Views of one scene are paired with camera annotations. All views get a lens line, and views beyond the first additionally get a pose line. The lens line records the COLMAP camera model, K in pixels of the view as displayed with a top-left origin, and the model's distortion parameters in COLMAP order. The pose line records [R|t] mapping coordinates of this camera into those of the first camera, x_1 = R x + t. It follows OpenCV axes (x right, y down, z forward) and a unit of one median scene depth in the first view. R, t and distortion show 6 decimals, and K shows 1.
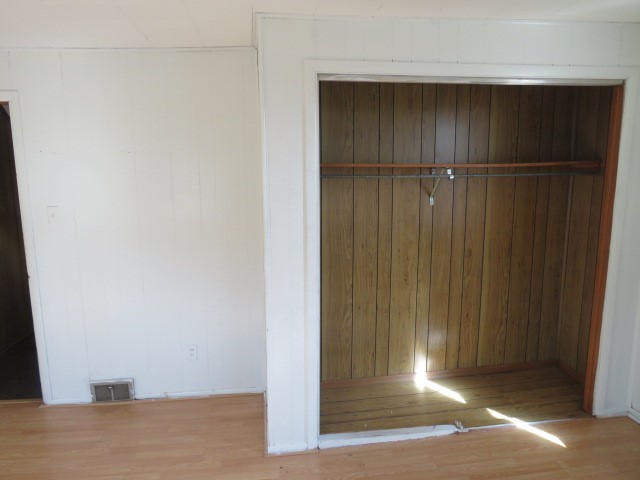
lens RADIAL K [[459.0, 0, 321.0], [0, 459.0, 240.3], [0, 0, 1]] dist [-0.014692, -0.002290]
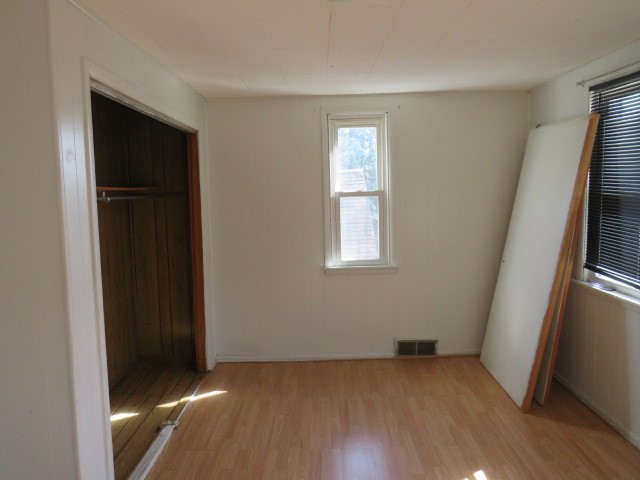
lens RADIAL K [[459.0, 0, 322.1], [0, 459.0, 245.6], [0, 0, 1]] dist [-0.014692, -0.002290]
pose [[0.112323, -0.100096, 0.988617, -0.652696], [0.172263, 0.981811, 0.079835, -0.035127], [-0.978626, 0.161334, 0.127523, 0.406681]]
